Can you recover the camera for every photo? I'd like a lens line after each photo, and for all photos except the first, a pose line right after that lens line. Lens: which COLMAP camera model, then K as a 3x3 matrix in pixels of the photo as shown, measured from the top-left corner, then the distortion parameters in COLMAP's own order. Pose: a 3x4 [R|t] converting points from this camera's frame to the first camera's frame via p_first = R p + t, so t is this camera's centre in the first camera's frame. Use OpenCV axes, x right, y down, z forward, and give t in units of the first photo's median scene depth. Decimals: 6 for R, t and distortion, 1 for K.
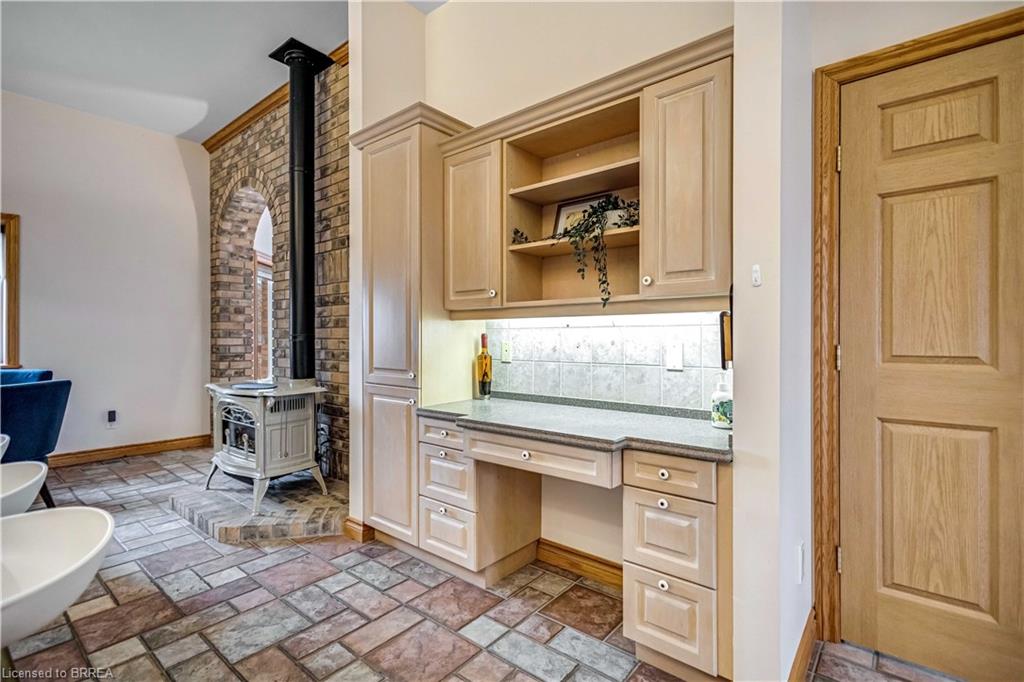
lens RADIAL K [[483.1, 0, 506.0], [0, 483.1, 337.1], [0, 0, 1]] dist [0.005935, -0.001267]
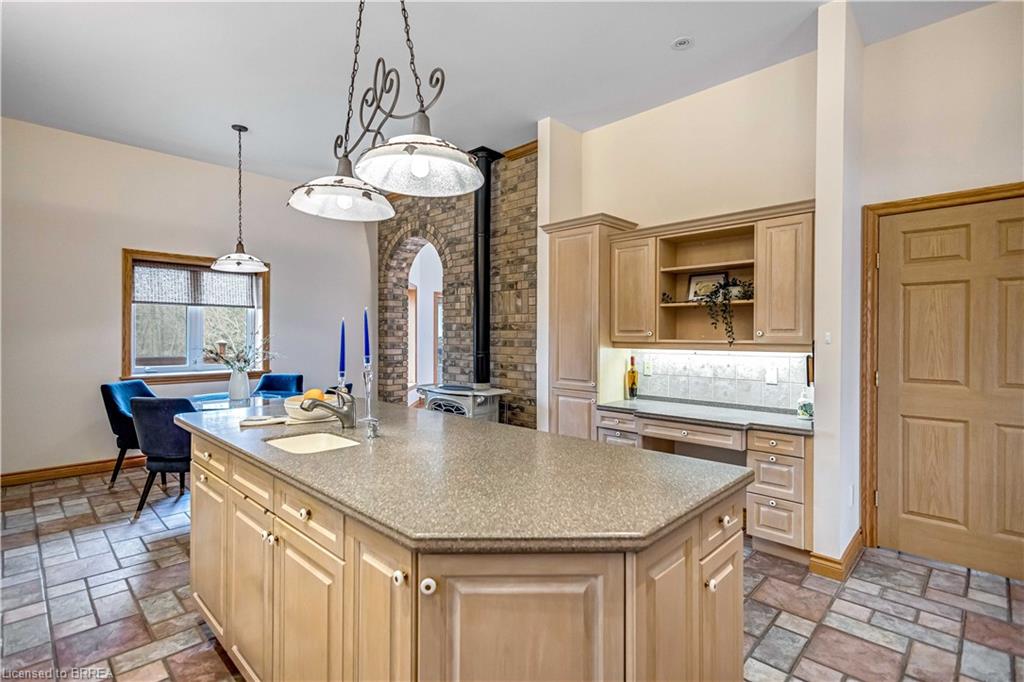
lens RADIAL K [[483.1, 0, 509.6], [0, 483.1, 337.6], [0, 0, 1]] dist [0.005935, -0.001267]
pose [[0.996709, 0.003760, -0.080979, -0.441295], [-0.003390, 0.999983, 0.004714, -0.102269], [0.080995, -0.004424, 0.996705, -0.766334]]
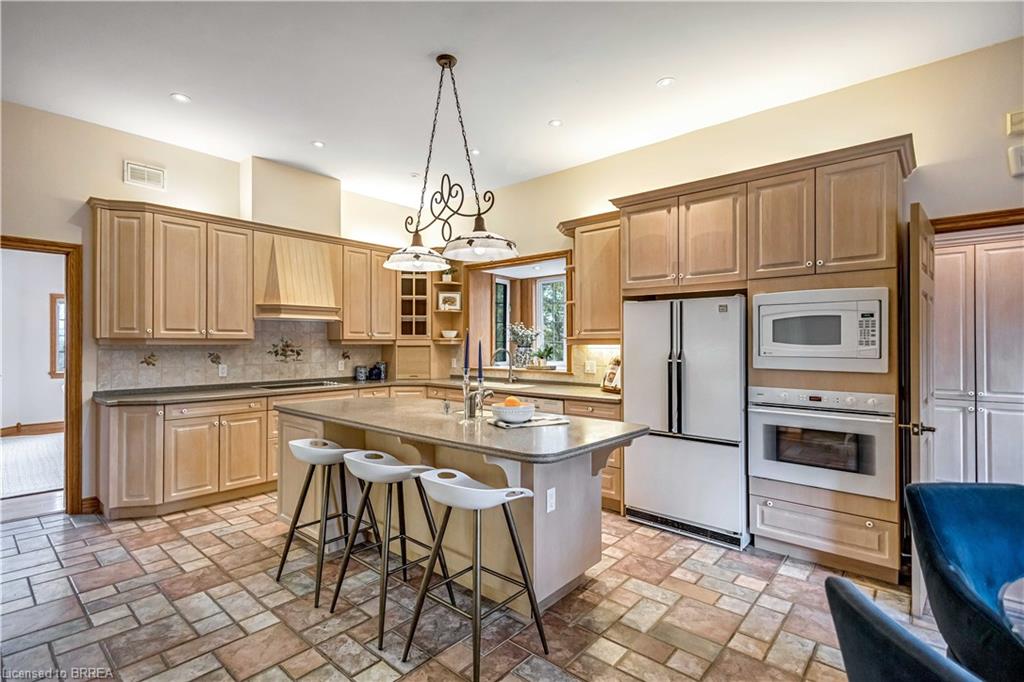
lens RADIAL K [[483.1, 0, 505.3], [0, 483.1, 338.6], [0, 0, 1]] dist [0.005935, -0.001267]
pose [[-0.999604, -0.000989, 0.028112, -1.068080], [-0.001248, 0.999957, -0.009180, -0.125399], [-0.028102, -0.009212, -0.999563, 1.919763]]
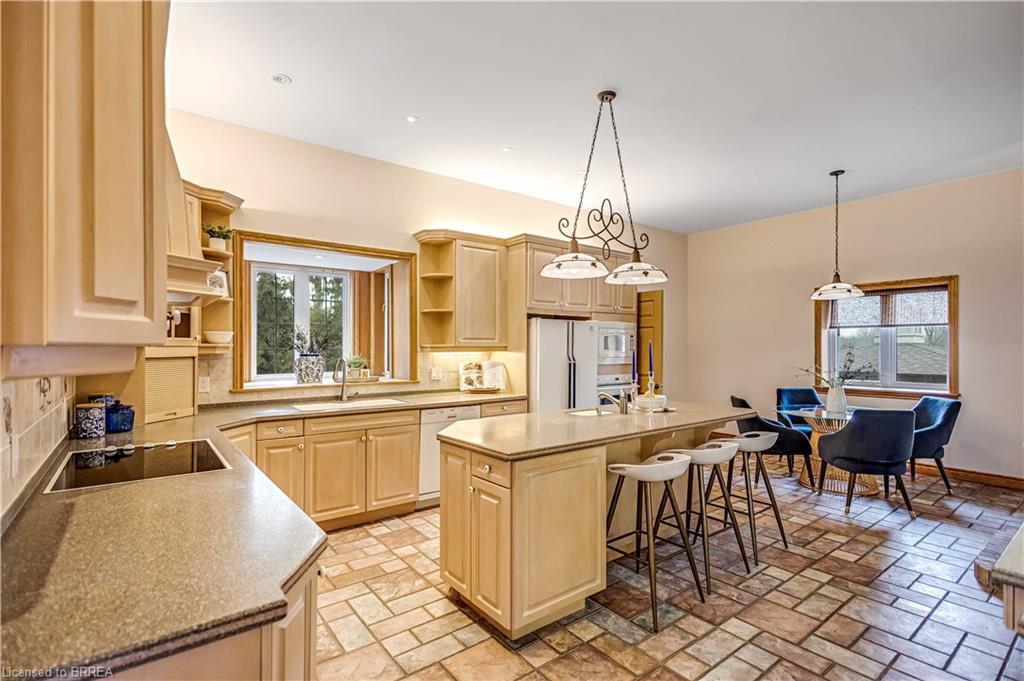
lens RADIAL K [[483.1, 0, 511.9], [0, 483.1, 342.7], [0, 0, 1]] dist [0.005935, -0.001267]
pose [[-0.217996, -0.009532, -0.975903, 1.054199], [0.000586, 0.999951, -0.009897, -0.141620], [0.975949, -0.002730, -0.217980, 0.315773]]
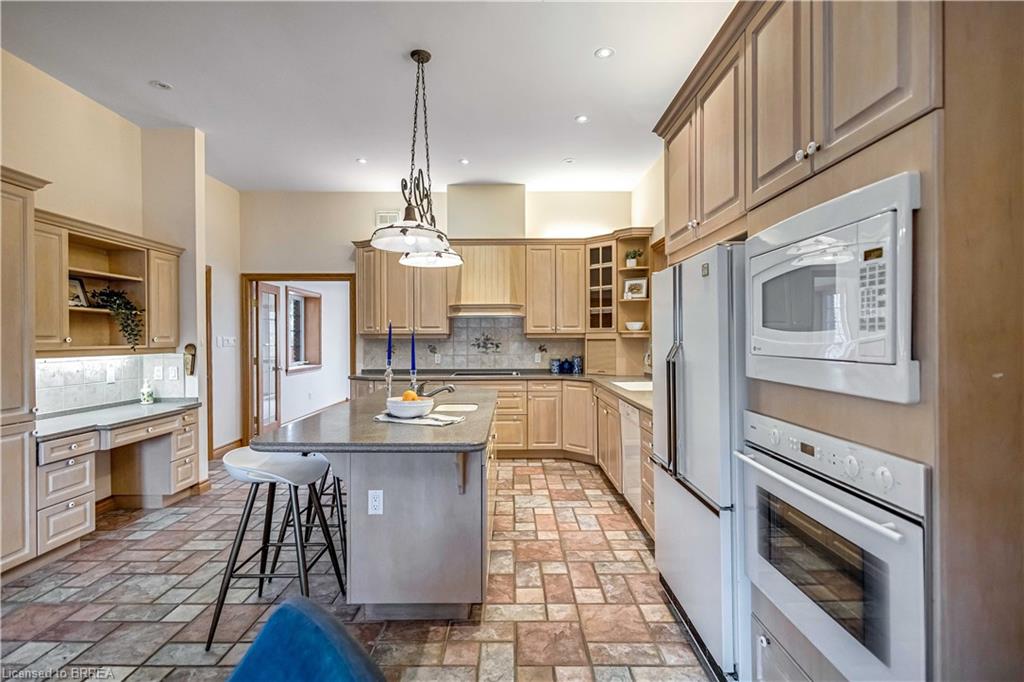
lens RADIAL K [[483.1, 0, 508.0], [0, 483.1, 340.0], [0, 0, 1]] dist [0.005935, -0.001267]
pose [[-0.631783, 0.000074, 0.775146, -2.322924], [0.002444, 0.999995, 0.001897, -0.109903], [-0.775142, 0.003093, -0.631780, 1.105224]]
